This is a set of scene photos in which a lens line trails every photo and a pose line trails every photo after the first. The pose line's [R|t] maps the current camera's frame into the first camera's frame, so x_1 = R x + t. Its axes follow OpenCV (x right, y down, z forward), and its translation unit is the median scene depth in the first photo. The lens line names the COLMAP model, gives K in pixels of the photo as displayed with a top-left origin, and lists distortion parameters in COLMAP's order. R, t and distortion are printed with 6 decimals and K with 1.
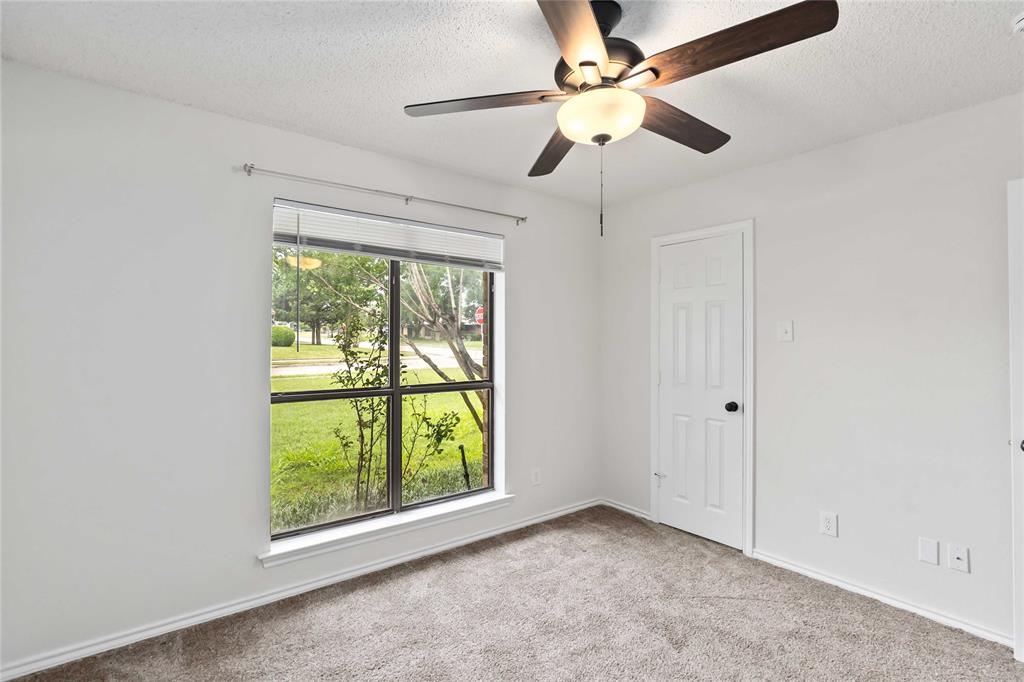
lens RADIAL K [[478.1, 0, 506.4], [0, 478.1, 341.1], [0, 0, 1]] dist [-0.002514, 0.001086]
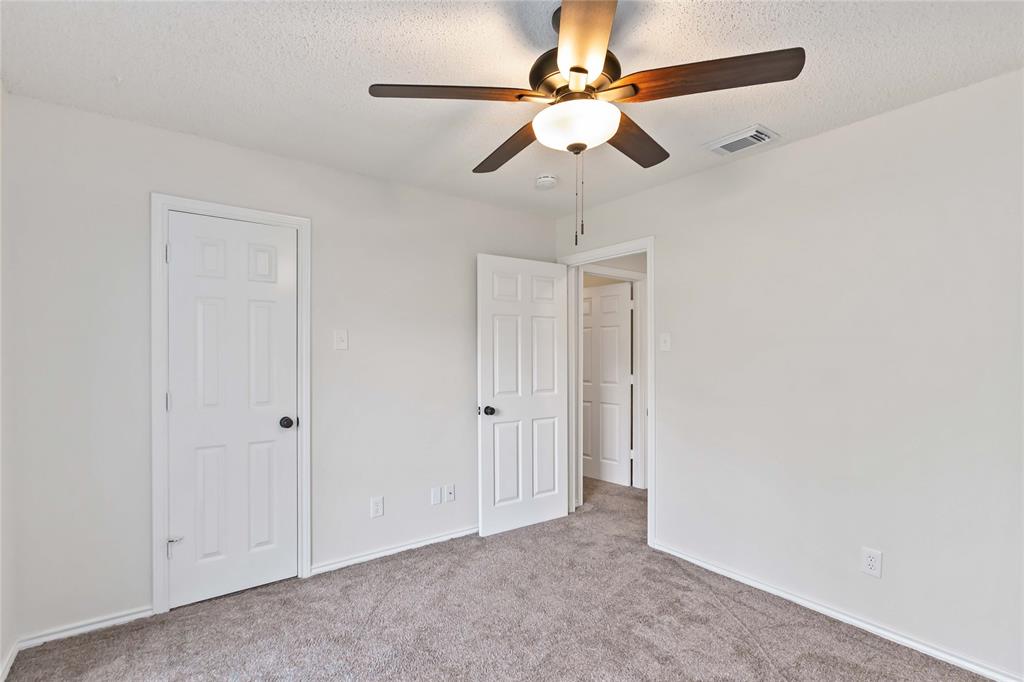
lens RADIAL K [[479.1, 0, 510.7], [0, 479.1, 358.2], [0, 0, 1]] dist [-0.002369, -0.000109]
pose [[0.020701, -0.015949, 0.999659, -0.406753], [-0.005093, 0.999858, 0.016057, 0.000862], [-0.999773, -0.005424, 0.020617, 0.558809]]
